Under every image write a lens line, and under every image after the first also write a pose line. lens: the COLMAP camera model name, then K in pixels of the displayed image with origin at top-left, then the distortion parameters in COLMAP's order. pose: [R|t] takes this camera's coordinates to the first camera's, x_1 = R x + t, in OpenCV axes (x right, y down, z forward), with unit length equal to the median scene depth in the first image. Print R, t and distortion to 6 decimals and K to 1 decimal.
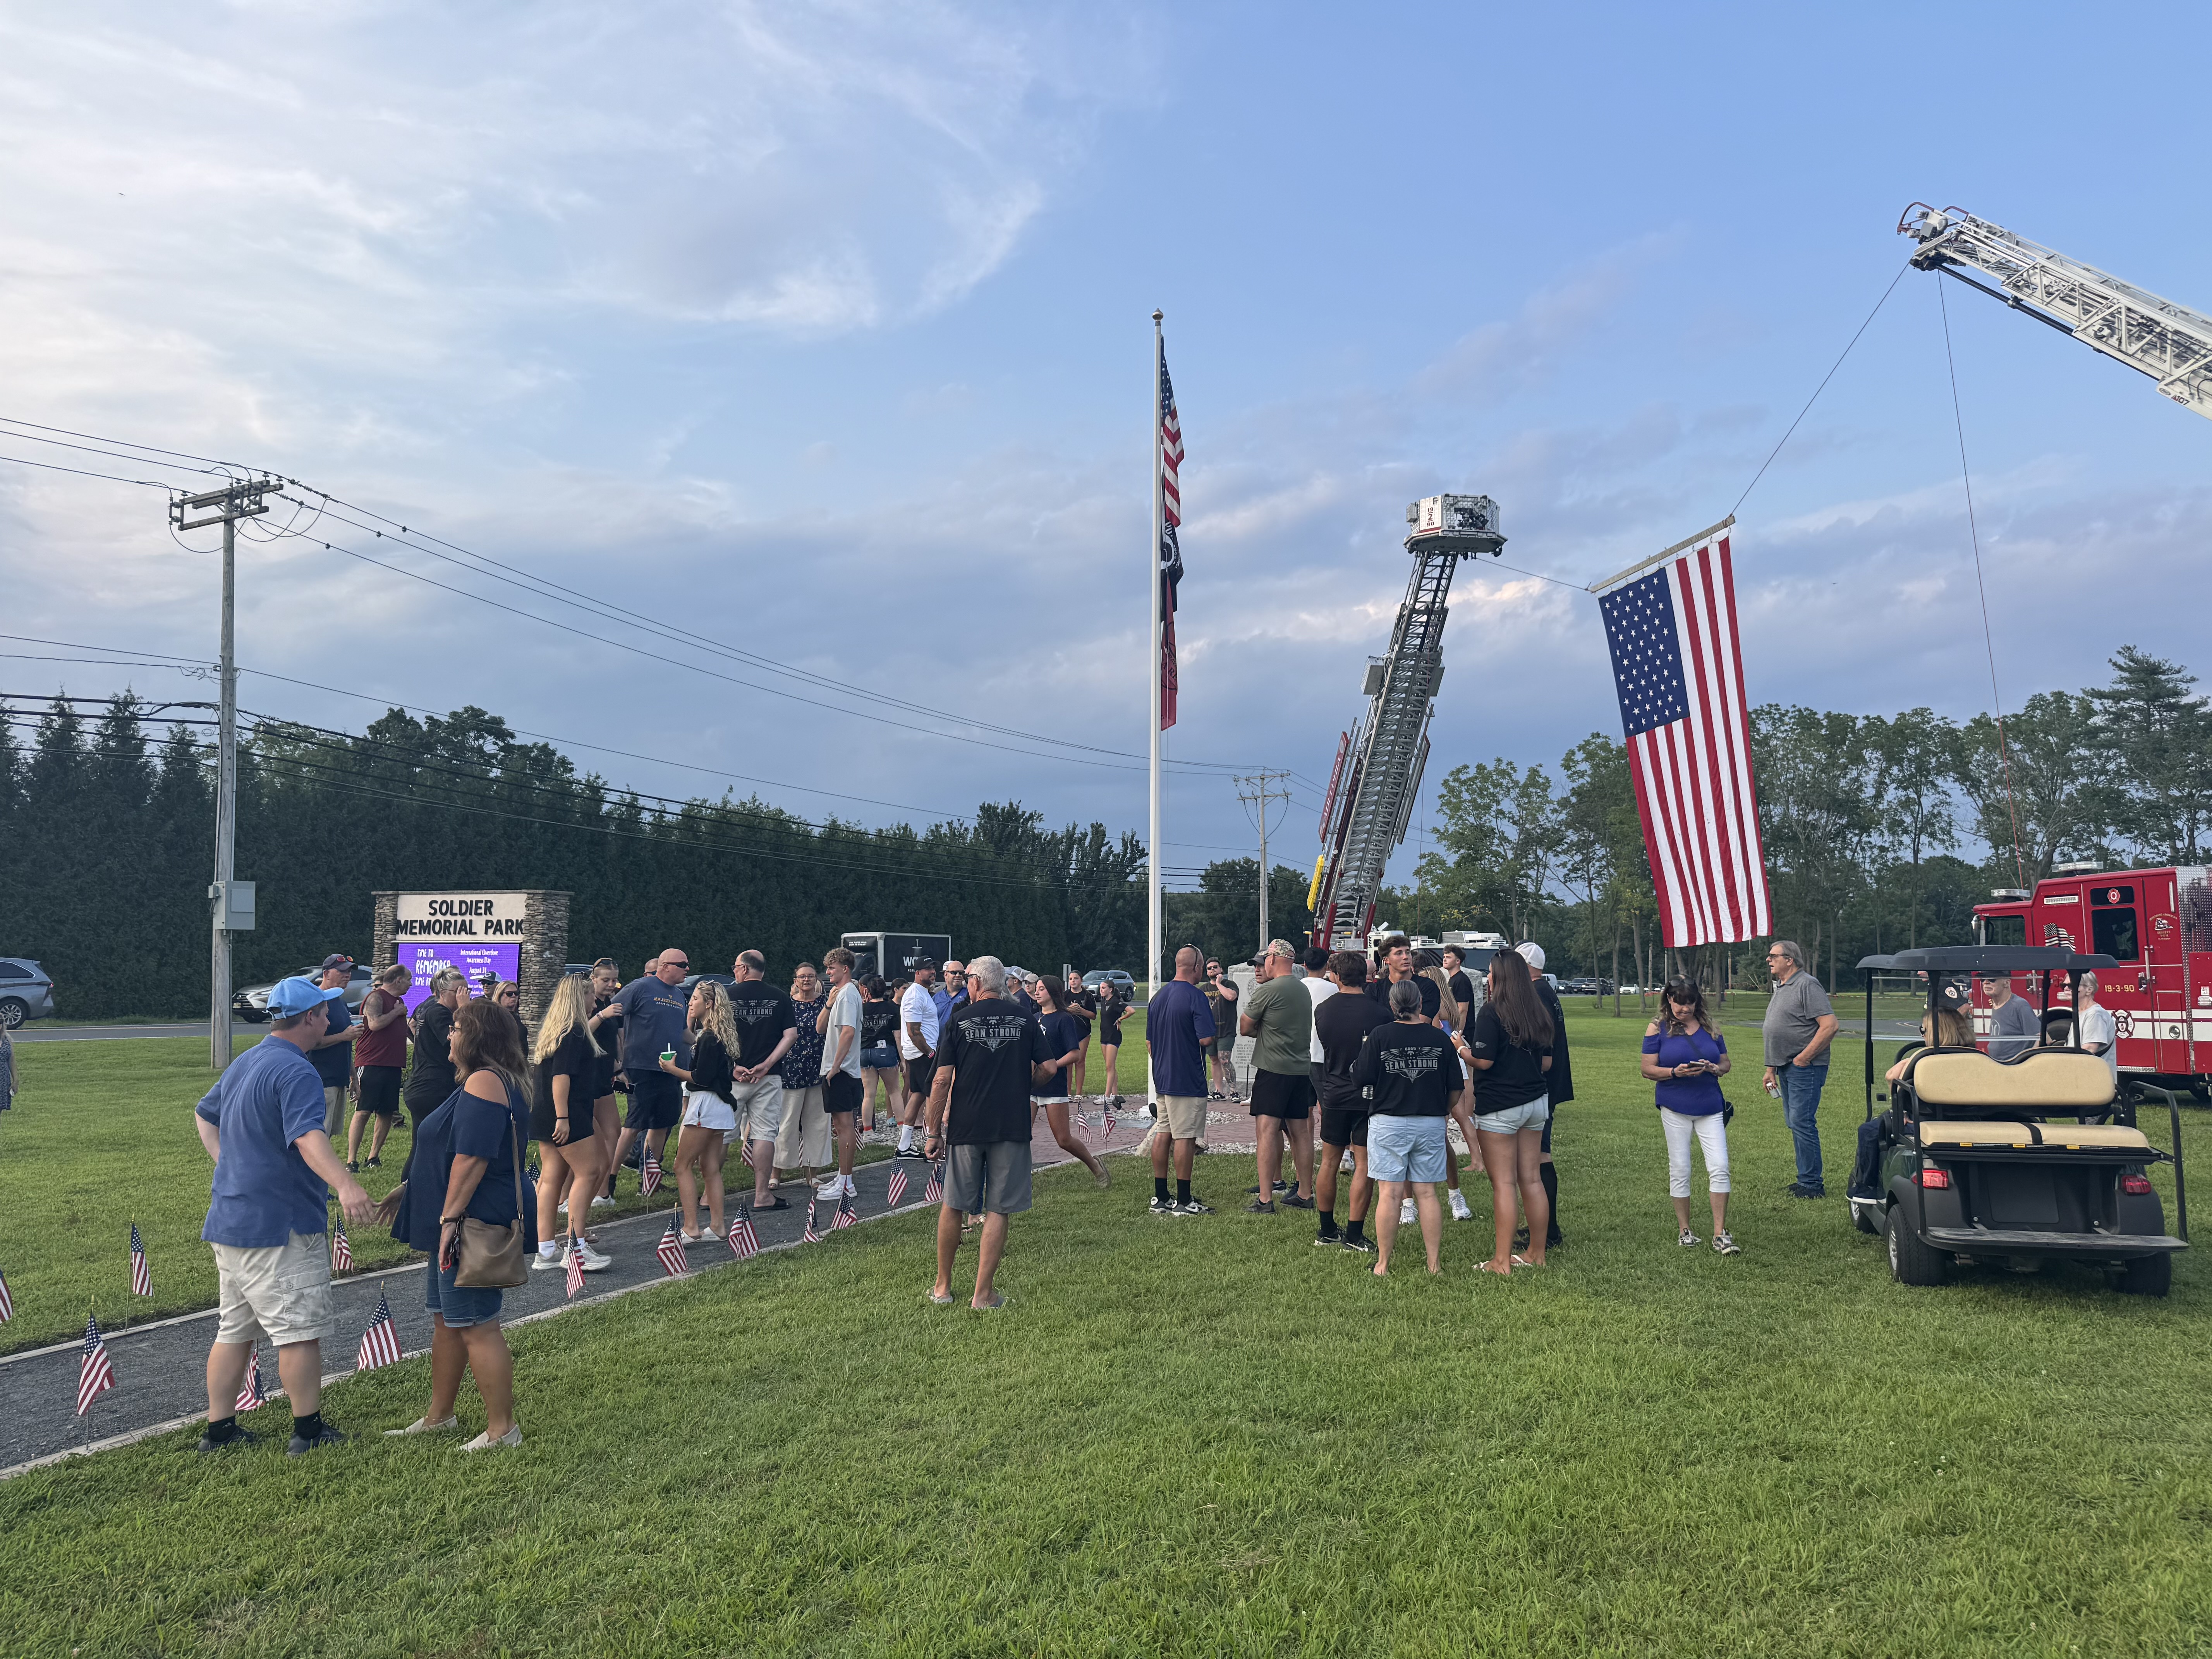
lens RADIAL K [[1550.3, 0, 1093.2], [0, 1550.3, 823.4], [0, 0, 1]] dist [0.040614, -0.065428]
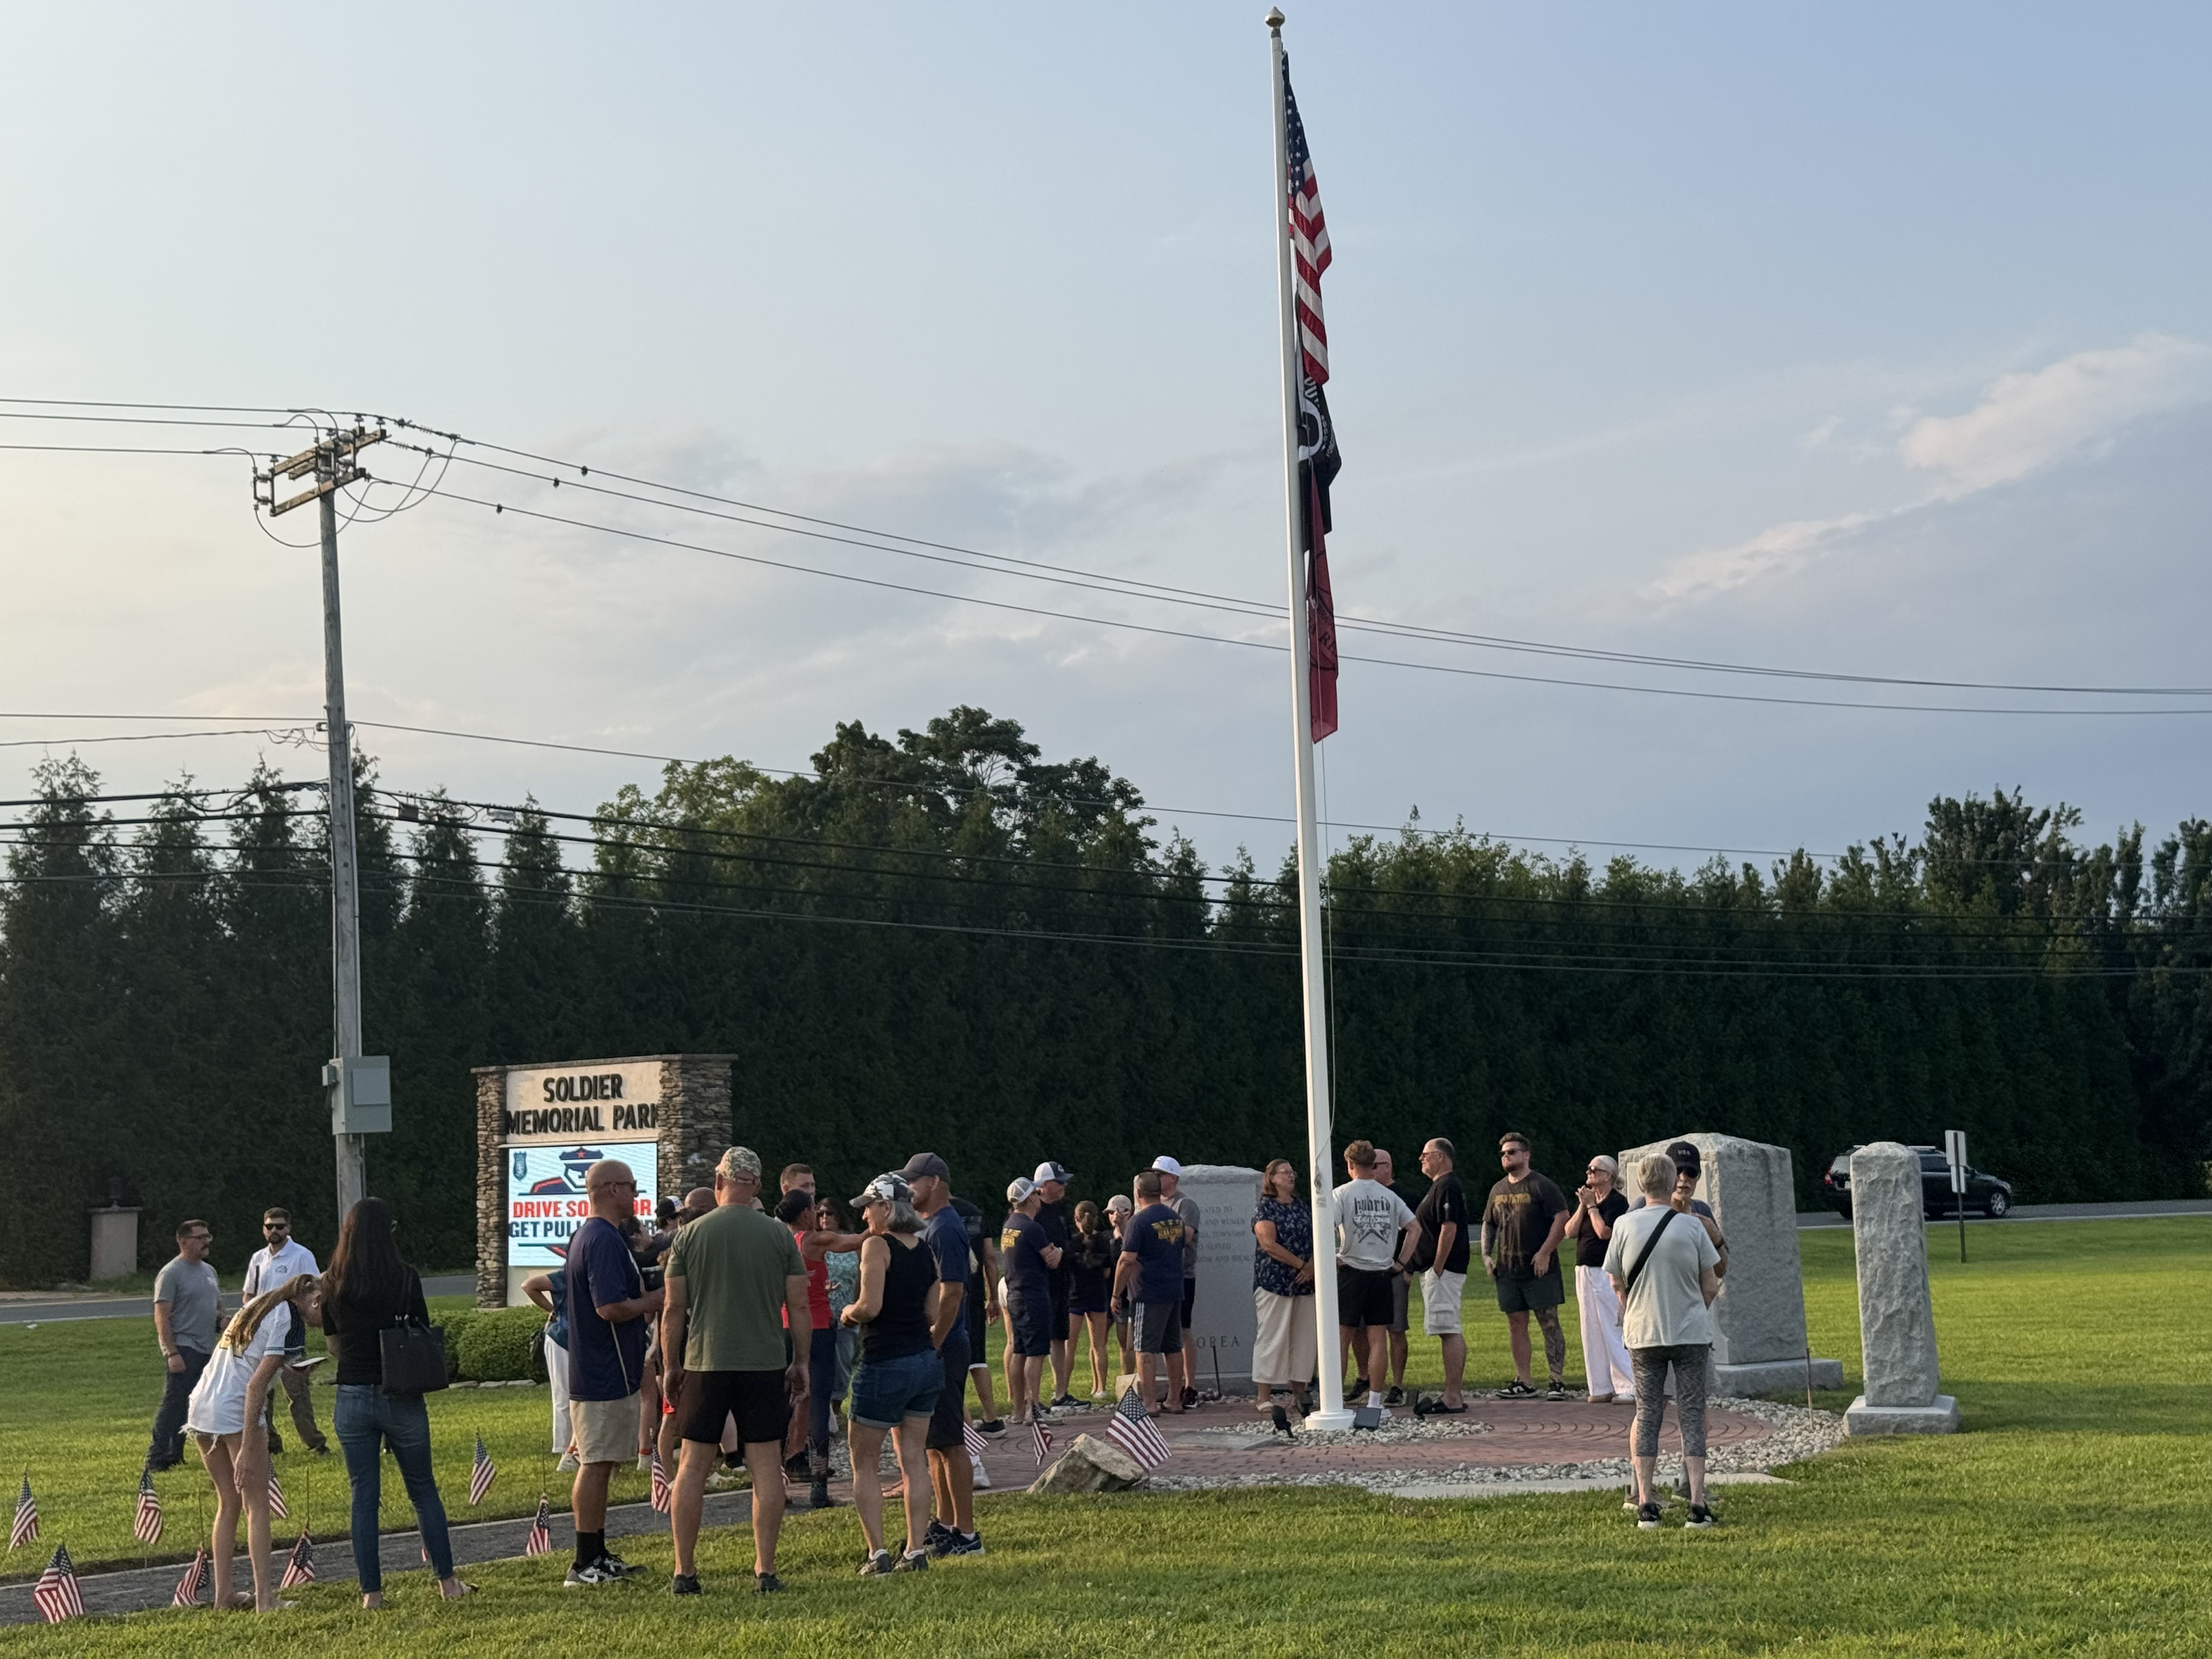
lens RADIAL K [[3071.1, 0, 1055.7], [0, 3071.1, 797.6], [0, 0, 1]] dist [0.132376, 0.000000]
pose [[0.909117, -0.081180, -0.408553, 0.156263], [0.074295, 0.996699, -0.032725, -0.004054], [0.409861, -0.000602, 0.912148, -0.026469]]
